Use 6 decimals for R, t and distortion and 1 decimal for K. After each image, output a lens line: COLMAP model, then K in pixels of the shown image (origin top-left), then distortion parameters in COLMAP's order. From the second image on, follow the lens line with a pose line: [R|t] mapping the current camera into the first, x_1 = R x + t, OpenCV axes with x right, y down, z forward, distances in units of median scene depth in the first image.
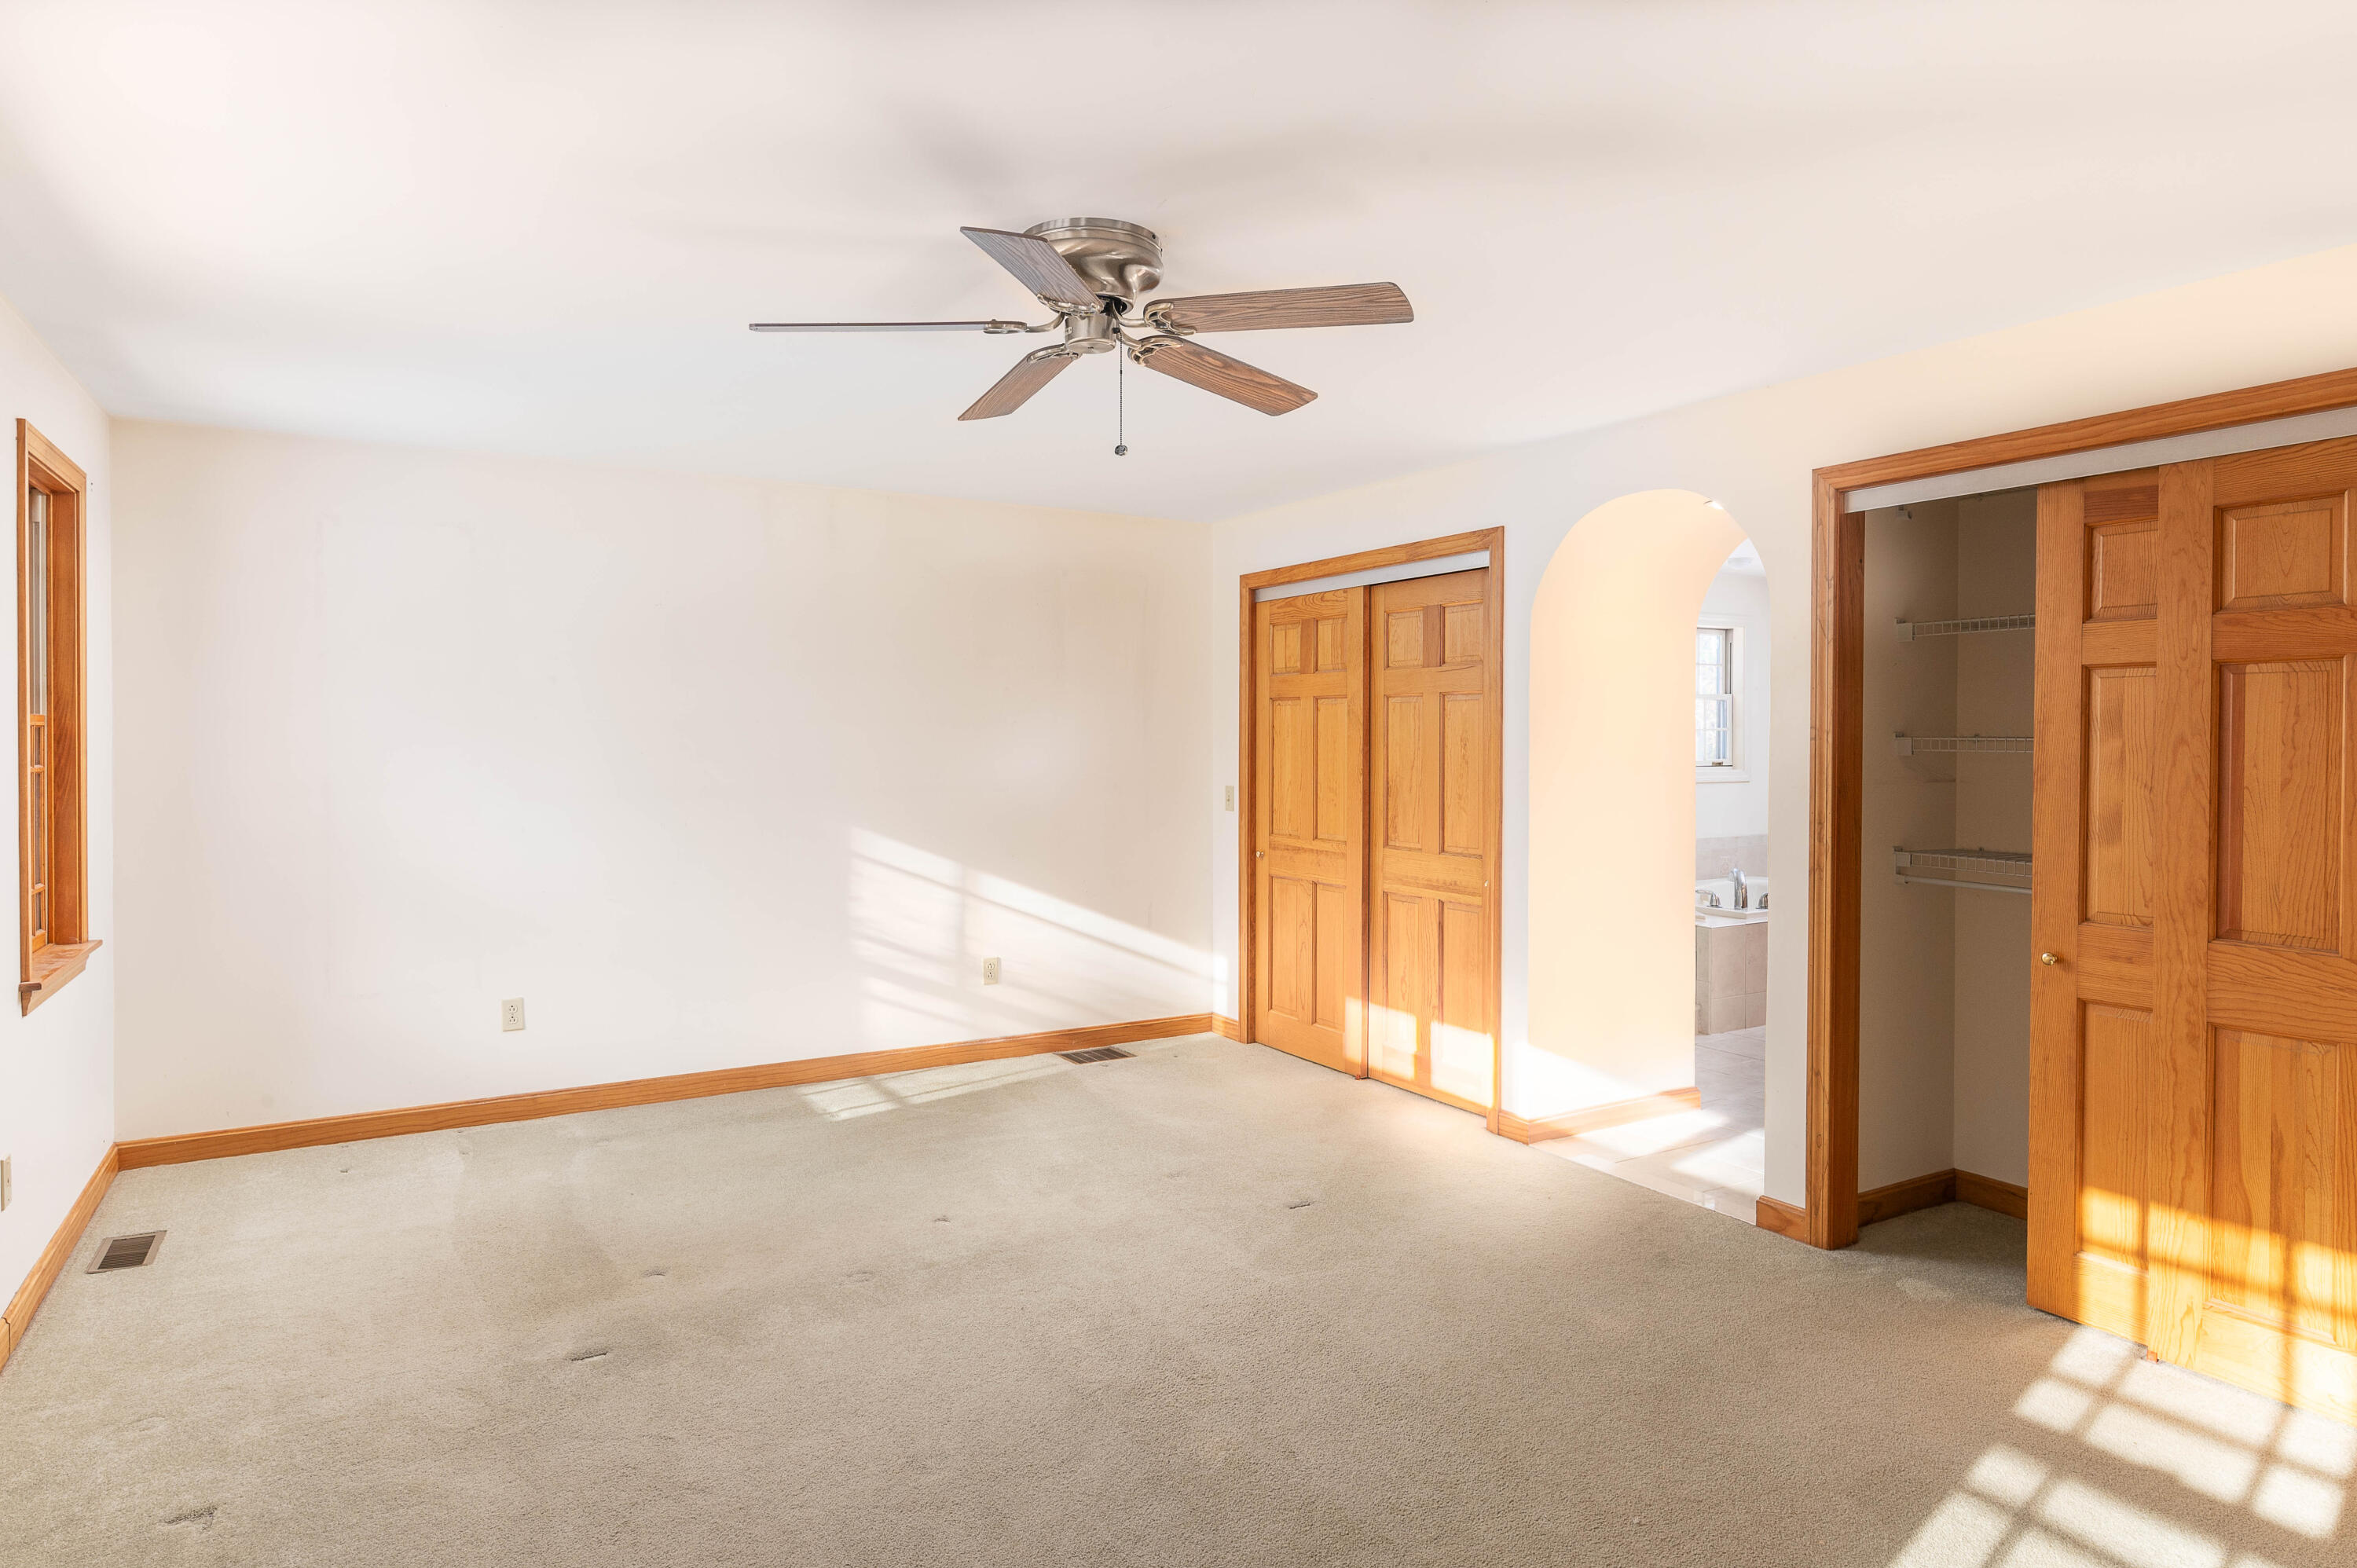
lens RADIAL K [[1340.5, 0, 1173.5], [0, 1340.5, 782.8], [0, 0, 1]] dist [-0.001221, -0.000387]
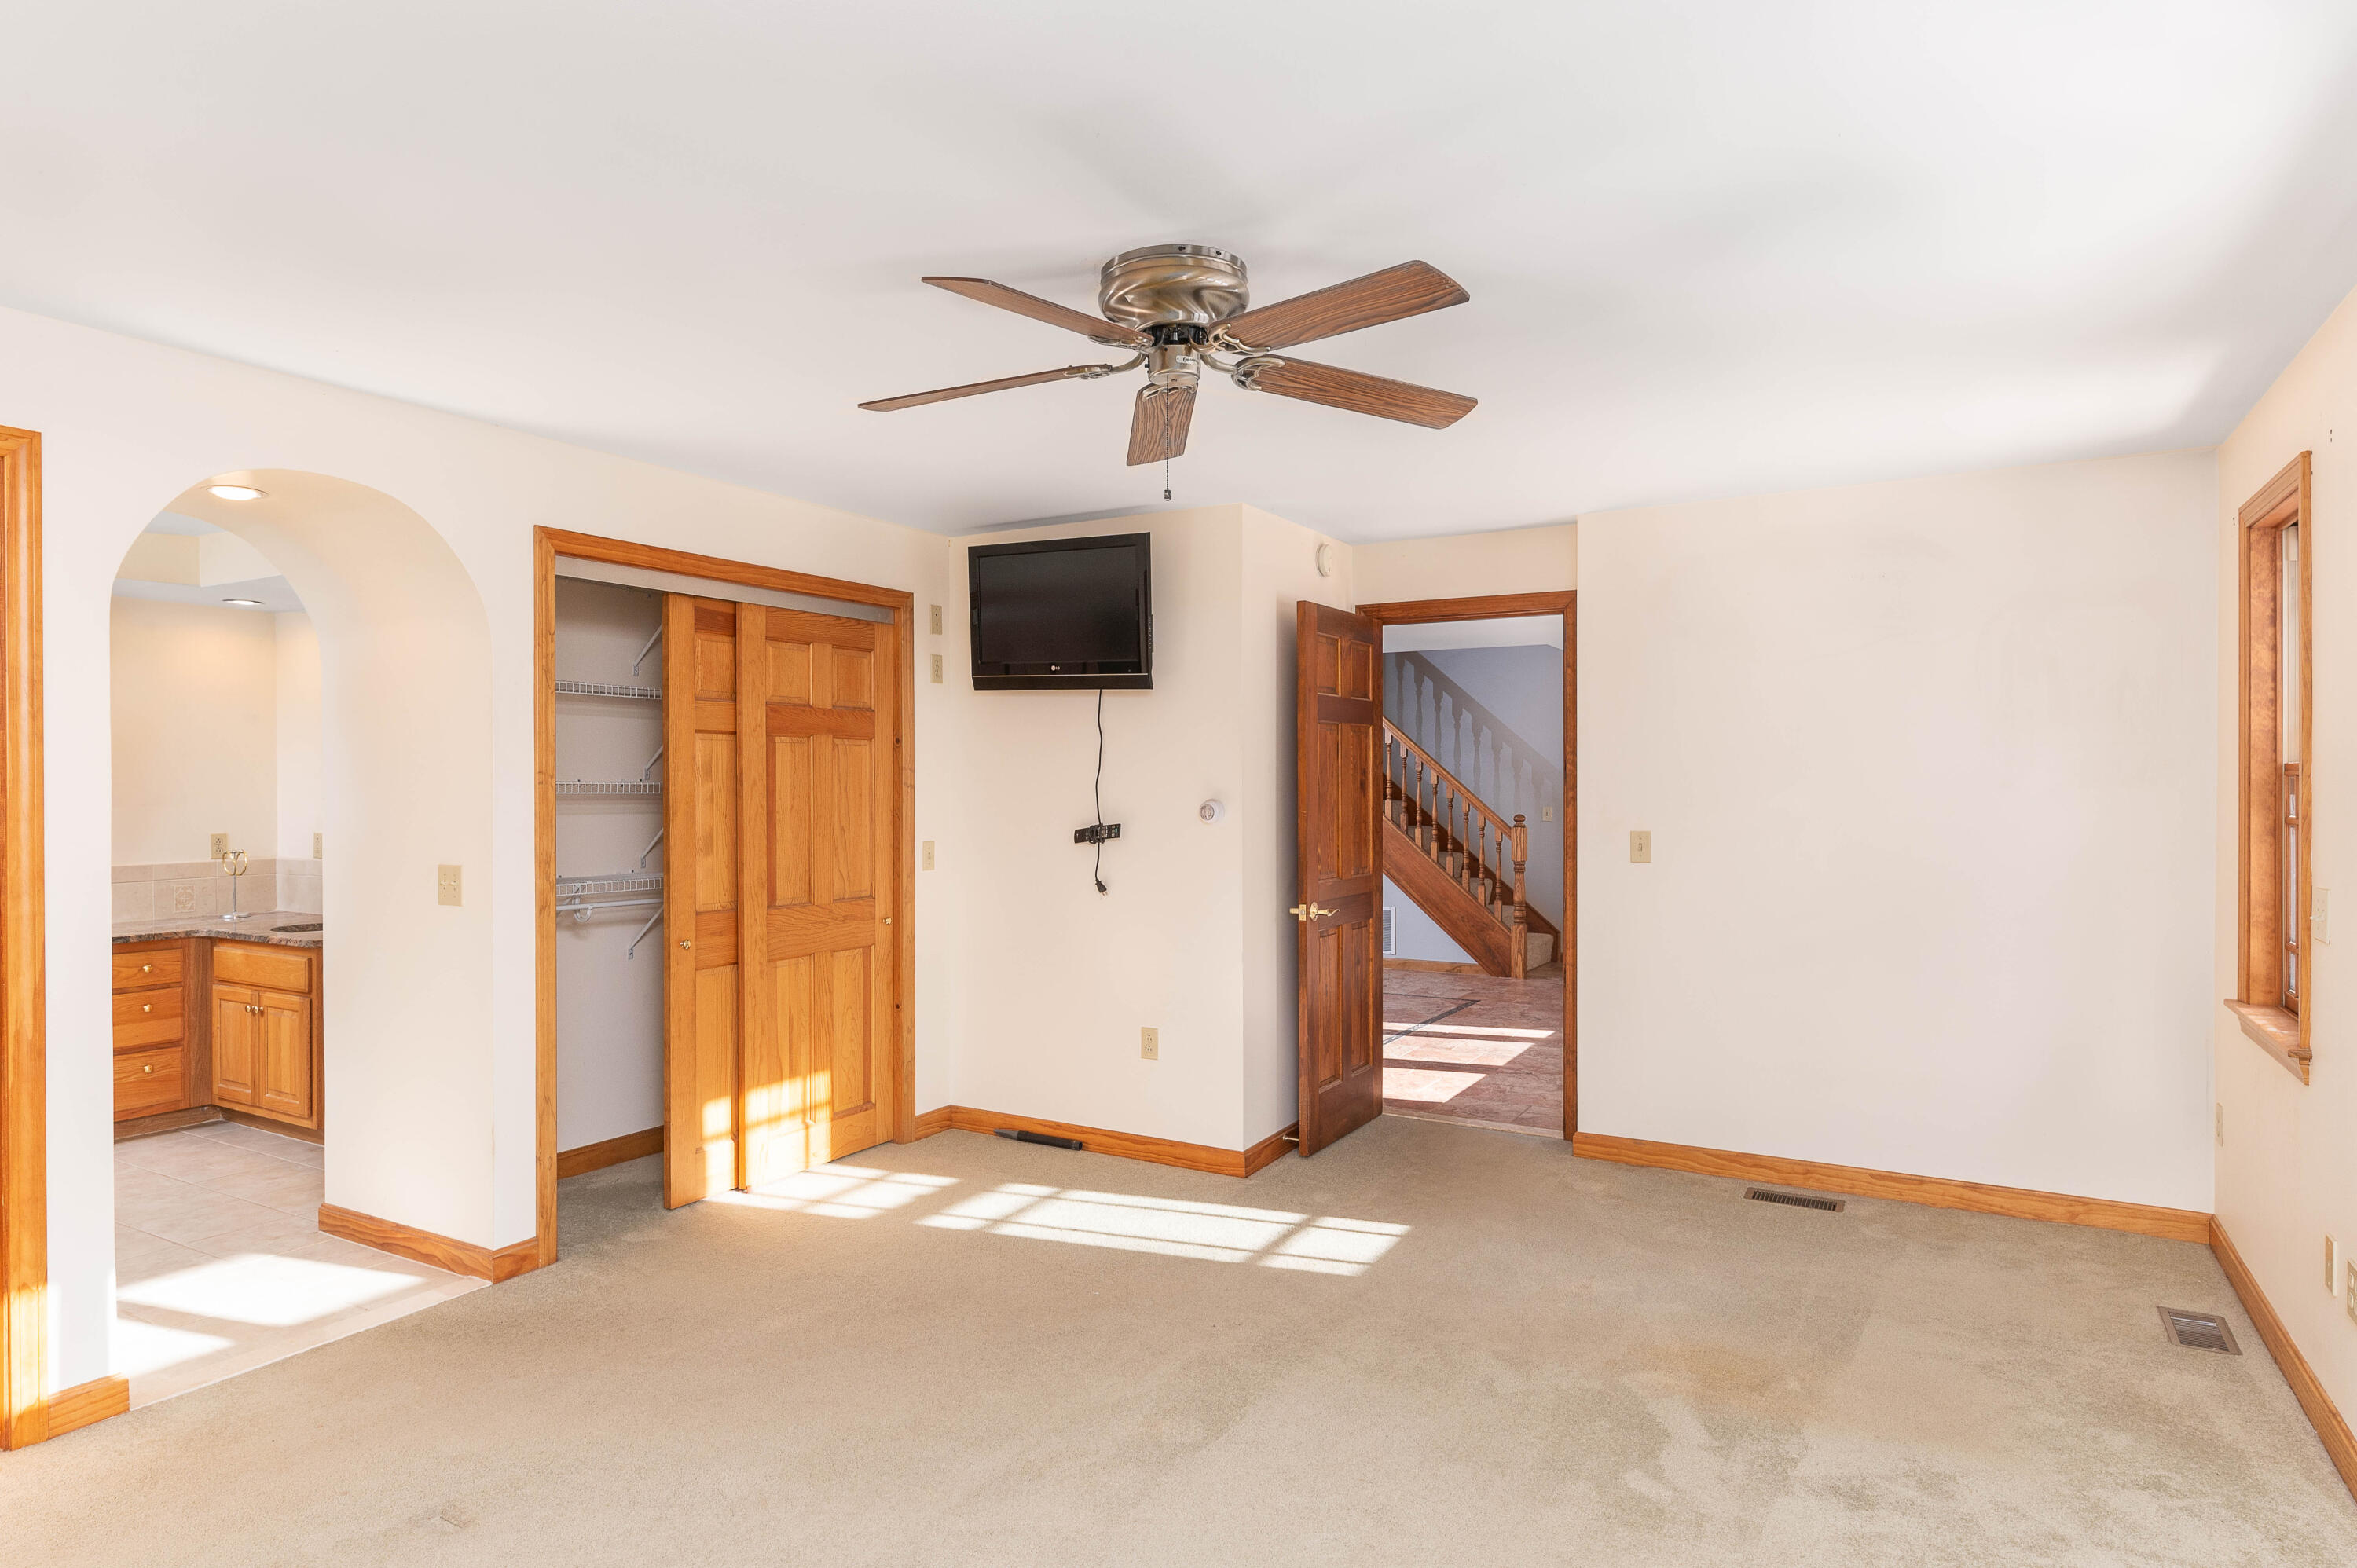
lens RADIAL K [[1340.5, 0, 1174.4], [0, 1340.5, 775.2], [0, 0, 1]] dist [-0.001221, -0.000387]
pose [[-0.483603, 0.001792, 0.875286, -0.800498], [0.027771, 0.999526, 0.013297, -0.045768], [-0.874847, 0.030738, -0.483424, 1.263185]]
